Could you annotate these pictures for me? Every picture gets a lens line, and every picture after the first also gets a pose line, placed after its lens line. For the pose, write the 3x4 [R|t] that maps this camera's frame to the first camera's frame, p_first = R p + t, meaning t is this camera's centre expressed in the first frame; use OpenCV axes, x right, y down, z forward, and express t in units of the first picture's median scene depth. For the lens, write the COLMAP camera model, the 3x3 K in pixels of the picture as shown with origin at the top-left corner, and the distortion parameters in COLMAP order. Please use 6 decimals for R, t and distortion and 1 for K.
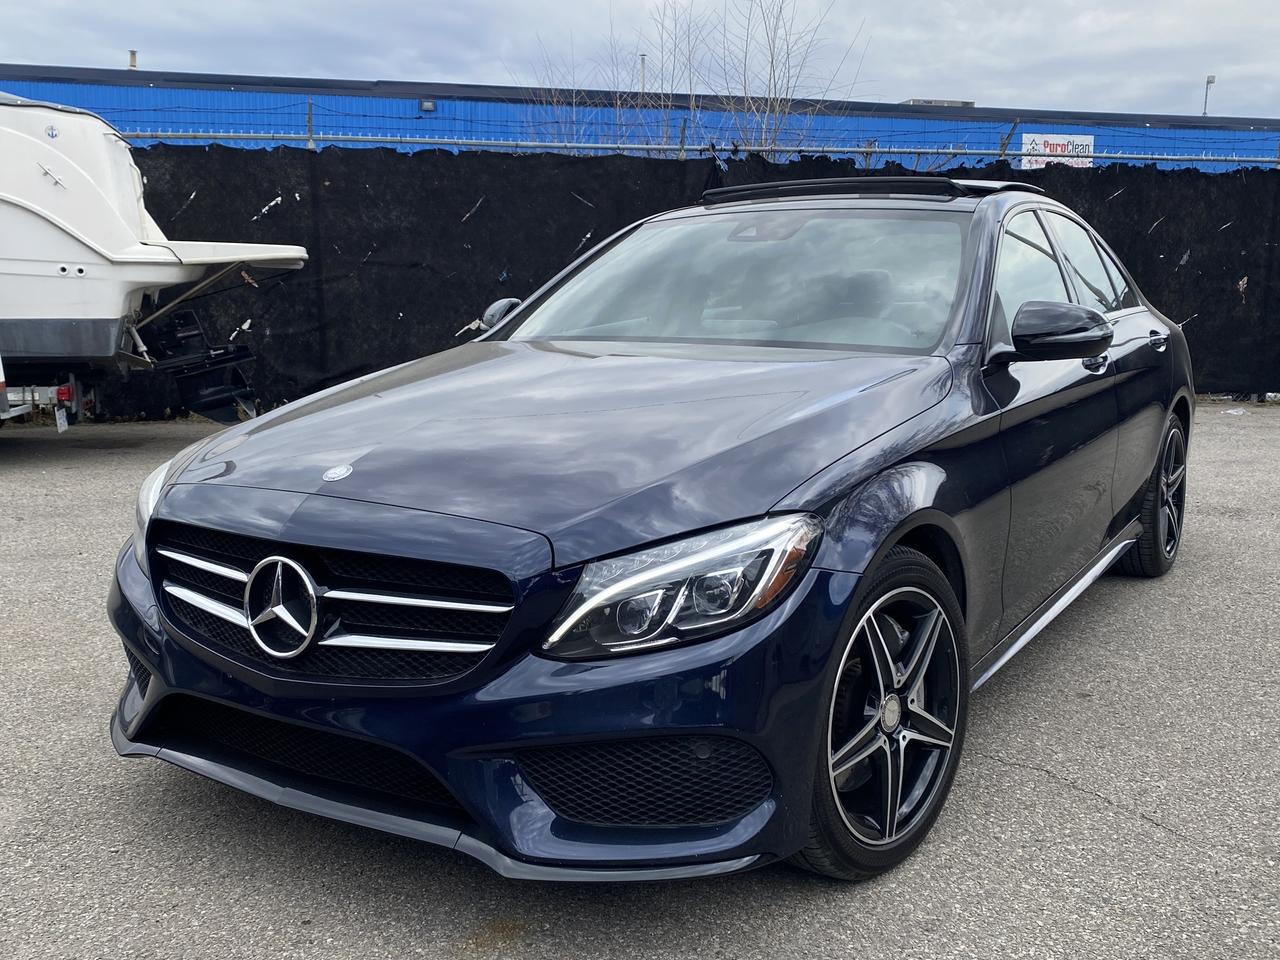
lens RADIAL K [[1260.8, 0, 636.6], [0, 1260.8, 475.8], [0, 0, 1]] dist [0.057088, -0.102989]
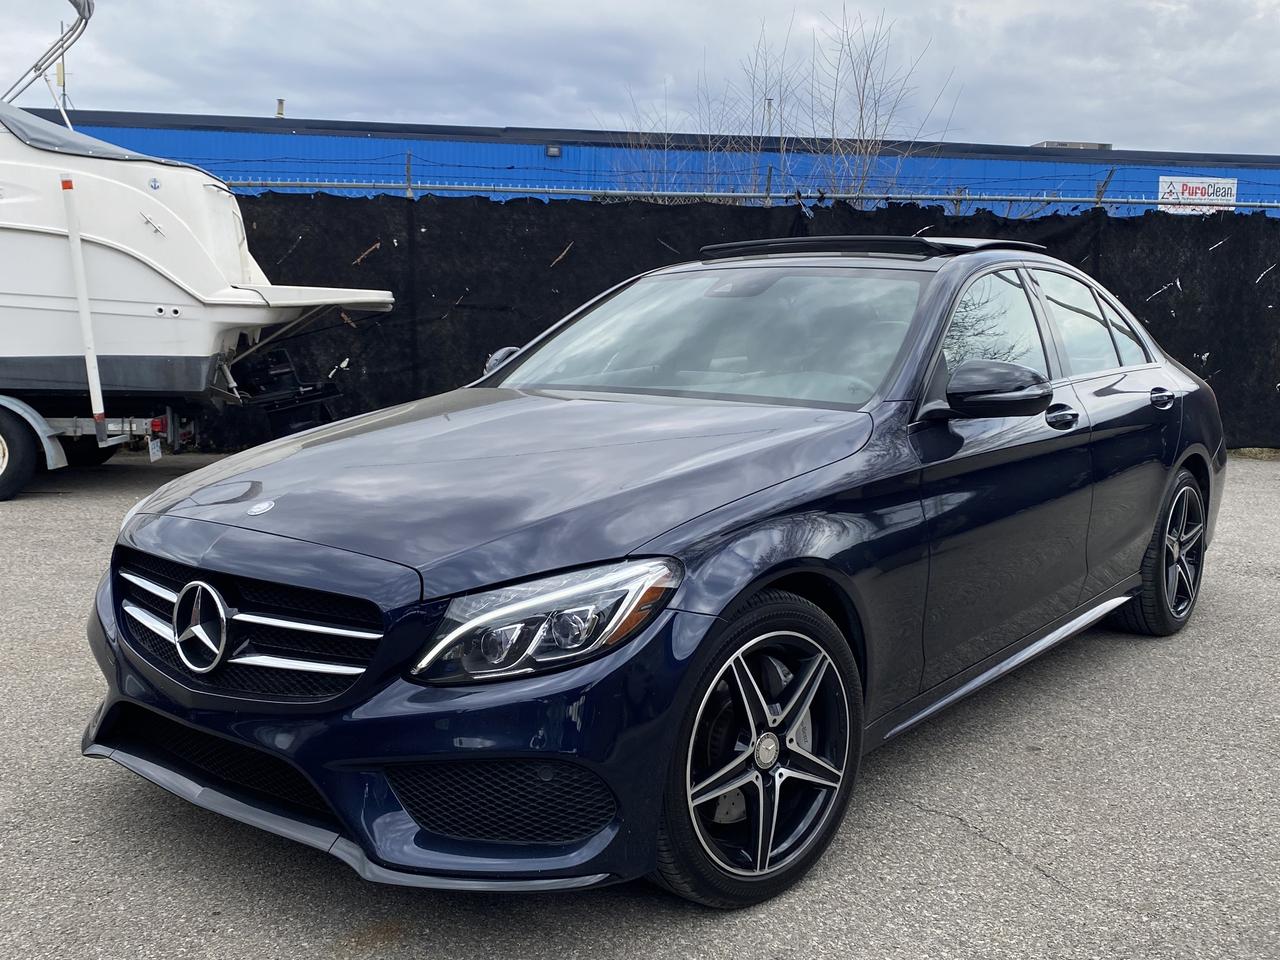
lens RADIAL K [[1258.0, 0, 624.8], [0, 1258.0, 485.4], [0, 0, 1]] dist [0.068635, -0.131150]
pose [[0.993124, 0.026852, -0.113948, 0.047163], [-0.029494, 0.999332, -0.021565, -0.001699], [0.113293, 0.024778, 0.993253, -0.014885]]
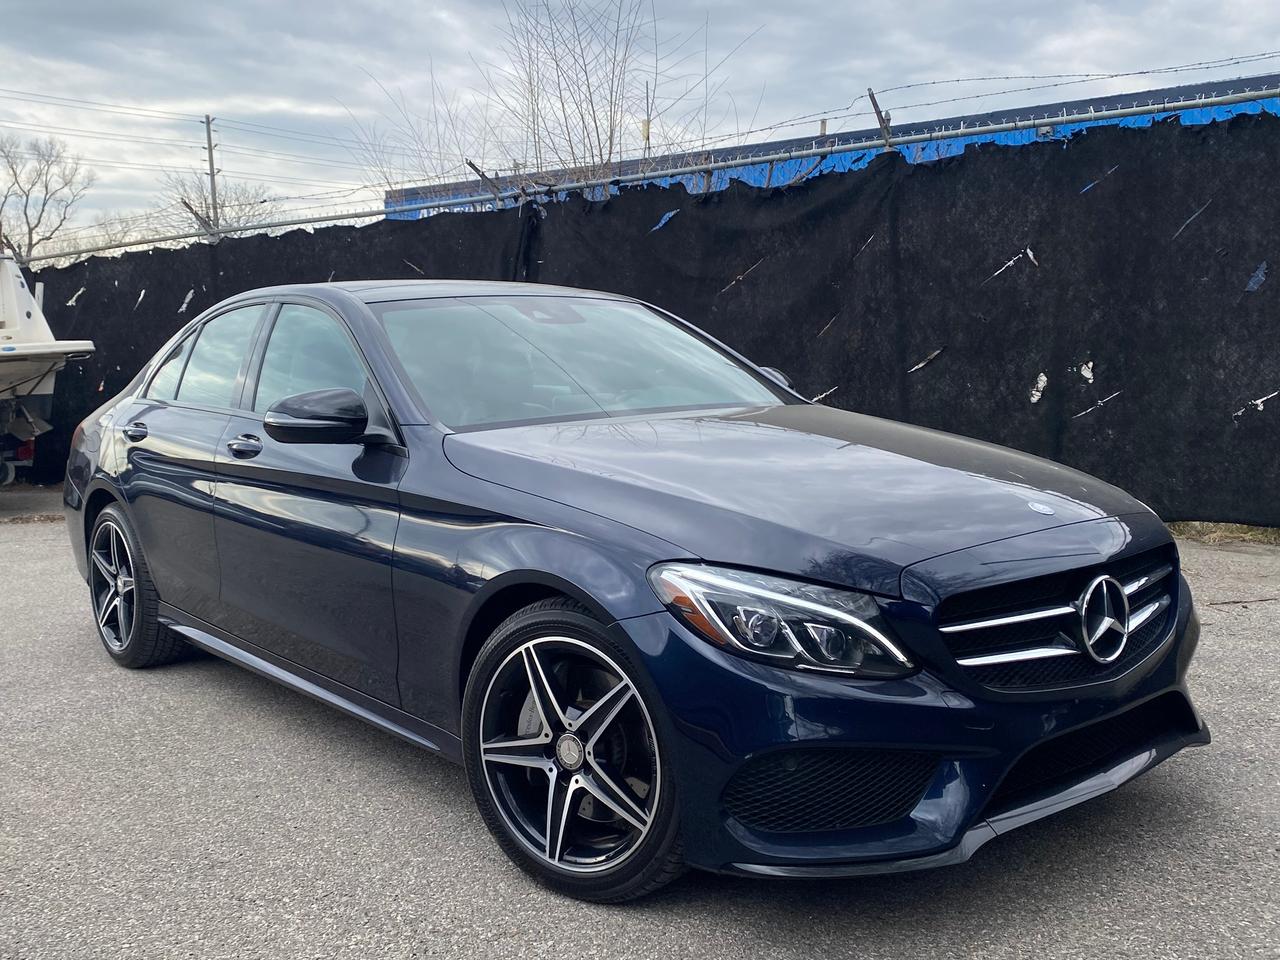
lens RADIAL K [[1227.9, 0, 630.8], [0, 1227.9, 486.8], [0, 0, 1]] dist [0.086181, -0.161723]
pose [[0.702626, 0.051001, -0.709729, 0.753909], [-0.062561, 0.997993, 0.009781, -0.085676], [0.708804, 0.037529, 0.704407, 0.529789]]
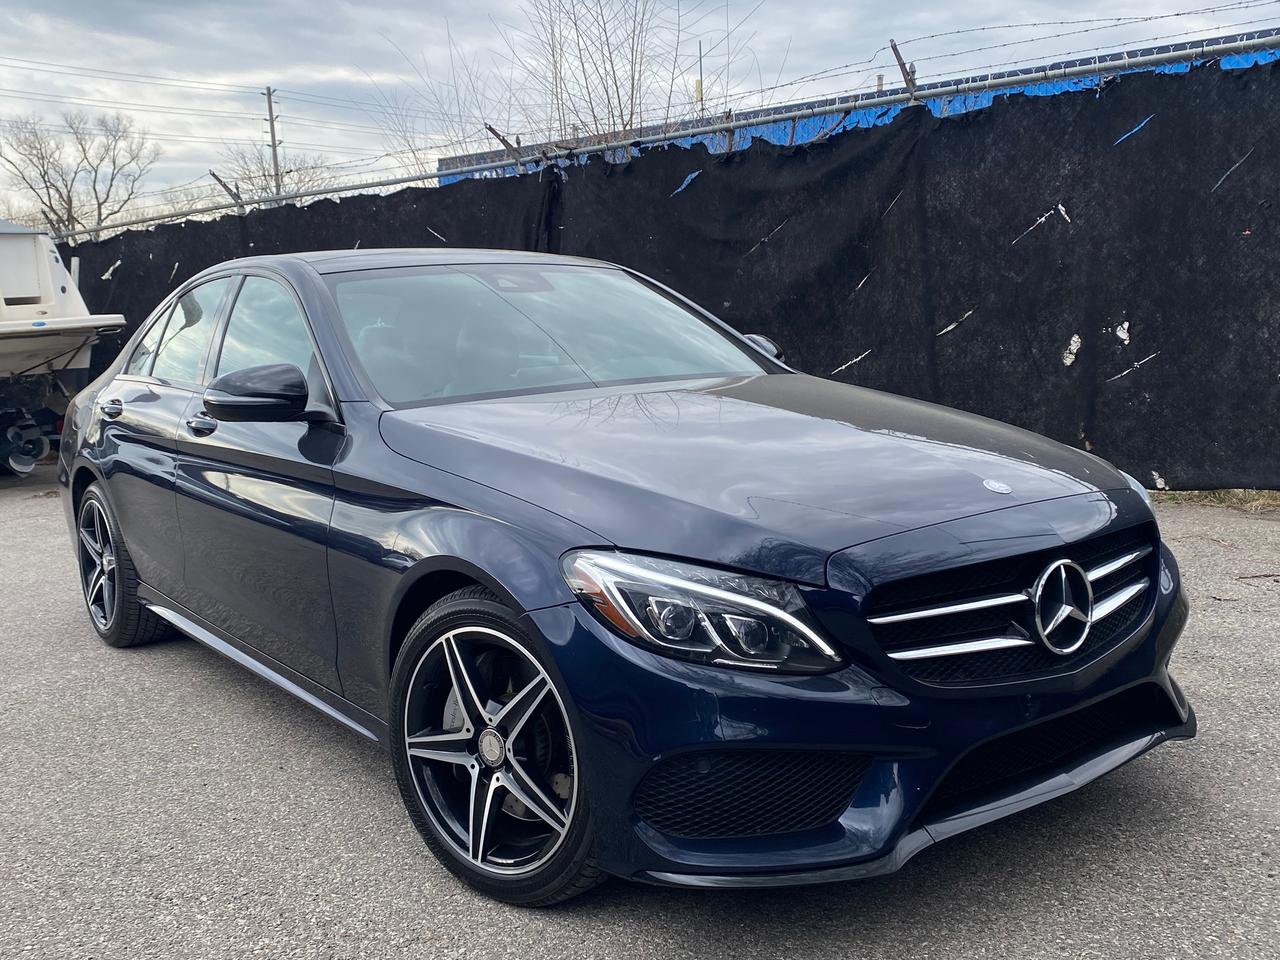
lens RADIAL K [[1231.2, 0, 627.8], [0, 1231.2, 479.3], [0, 0, 1]] dist [0.066080, -0.109979]
pose [[0.663856, 0.061539, -0.745324, 0.761619], [-0.053204, 0.997970, 0.035011, -0.089954], [0.745965, 0.016412, 0.665783, 0.559274]]
